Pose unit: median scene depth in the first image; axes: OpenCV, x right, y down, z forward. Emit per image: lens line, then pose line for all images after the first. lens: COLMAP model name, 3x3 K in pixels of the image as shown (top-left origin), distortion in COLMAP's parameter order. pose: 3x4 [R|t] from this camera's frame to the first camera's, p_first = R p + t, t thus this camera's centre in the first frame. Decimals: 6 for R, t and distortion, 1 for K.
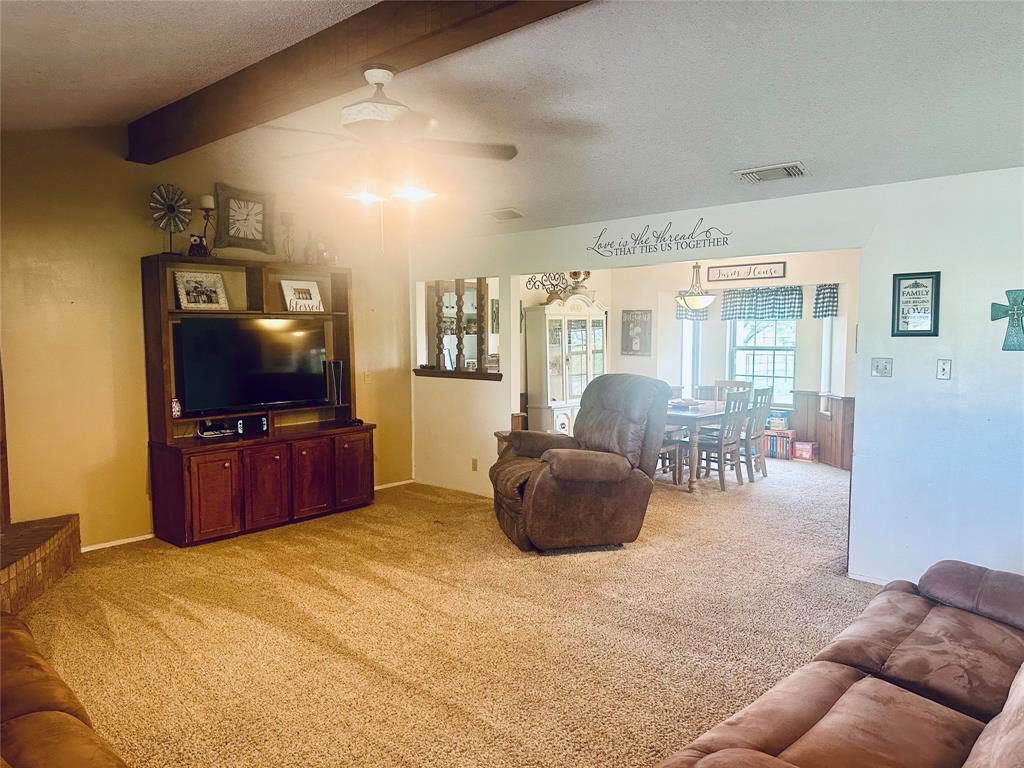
lens RADIAL K [[716.2, 0, 512.0], [0, 716.2, 384.0], [0, 0, 1]] dist [0.068843, -0.003065]
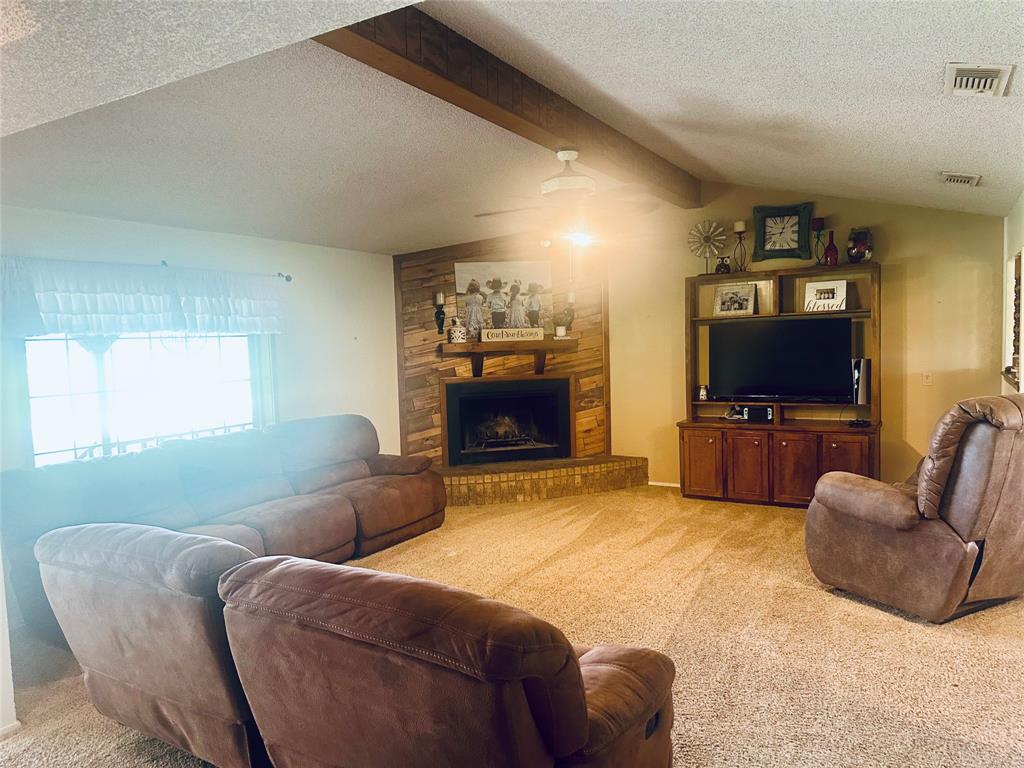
lens RADIAL K [[716.2, 0, 512.0], [0, 716.2, 384.0], [0, 0, 1]] dist [0.068843, -0.003065]
pose [[0.209879, 0.059991, -0.975885, 0.740128], [-0.040393, 0.997796, 0.052651, -0.037887], [0.976893, 0.028369, 0.211840, 0.398194]]
